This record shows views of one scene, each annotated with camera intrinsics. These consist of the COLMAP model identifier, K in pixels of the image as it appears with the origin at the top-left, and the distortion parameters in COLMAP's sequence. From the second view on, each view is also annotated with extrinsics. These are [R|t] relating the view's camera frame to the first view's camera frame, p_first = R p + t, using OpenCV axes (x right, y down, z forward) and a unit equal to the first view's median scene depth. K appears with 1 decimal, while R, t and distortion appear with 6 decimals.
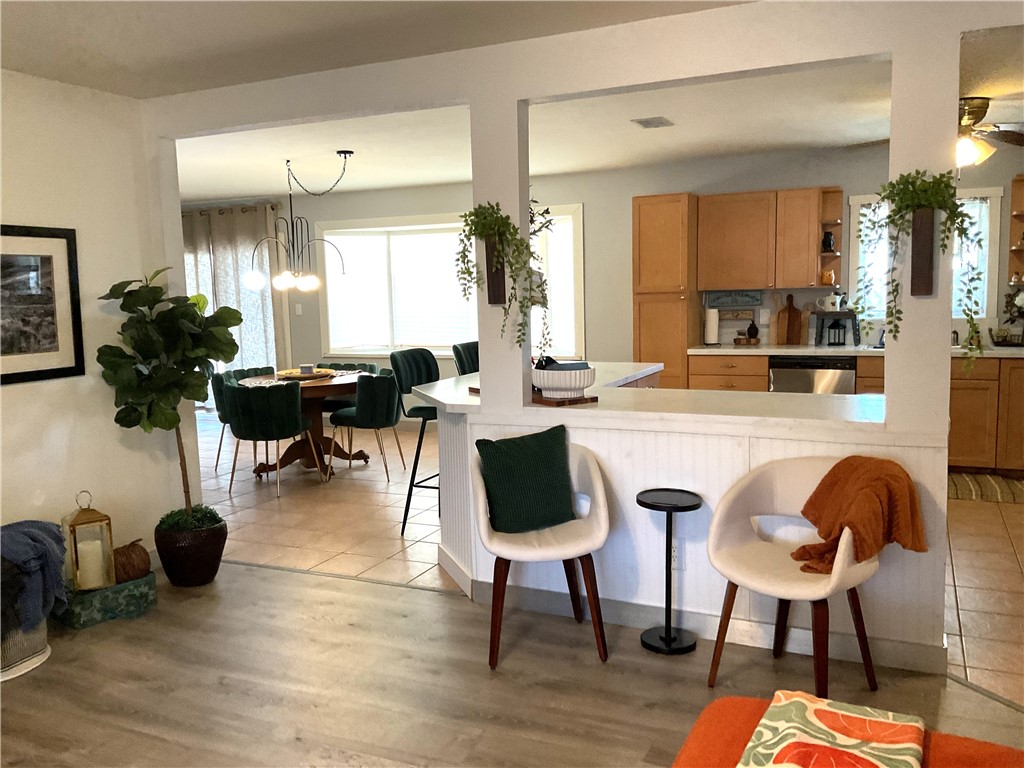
lens RADIAL K [[848.4, 0, 512.0], [0, 848.4, 384.0], [0, 0, 1]] dist [-0.004155, -0.001328]
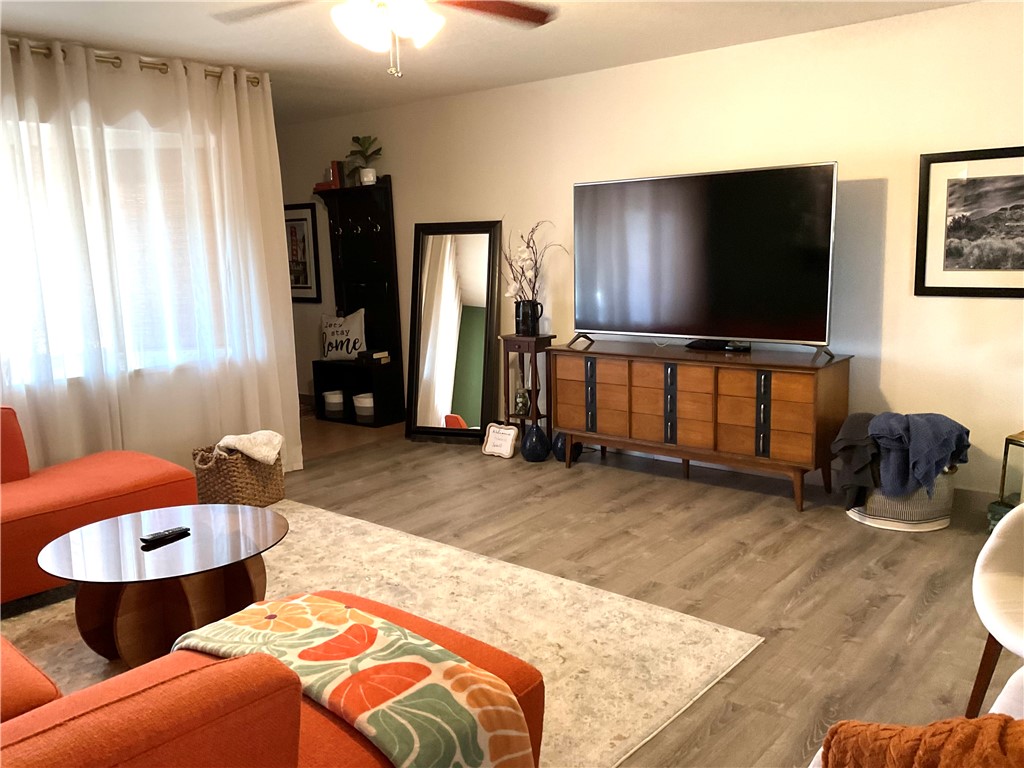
lens RADIAL K [[848.4, 0, 512.0], [0, 848.4, 384.0], [0, 0, 1]] dist [-0.004155, -0.001328]
pose [[-0.252107, 0.189375, -0.948988, 0.676691], [-0.078735, 0.973399, 0.215163, -0.082895], [0.964491, 0.128962, -0.230491, 0.724512]]
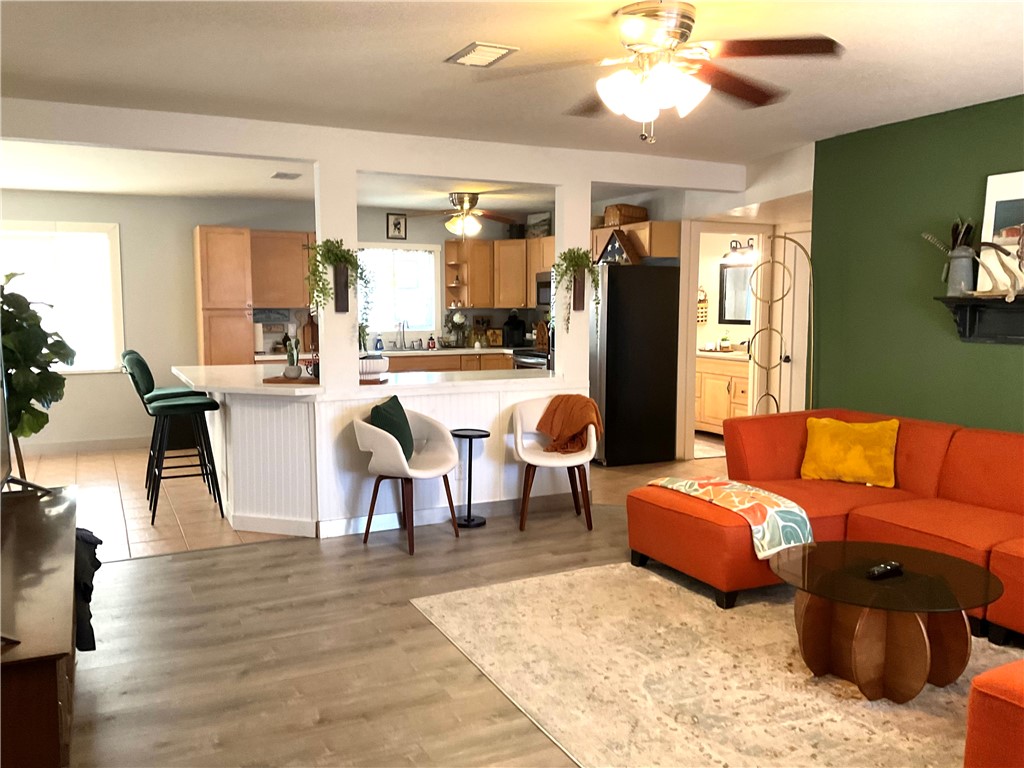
lens RADIAL K [[848.4, 0, 512.0], [0, 848.4, 384.0], [0, 0, 1]] dist [-0.004155, -0.001328]
pose [[0.618502, -0.045875, 0.784443, -1.023786], [0.070426, 0.997513, 0.002808, 0.042270], [-0.782621, 0.053508, 0.620195, -0.075681]]
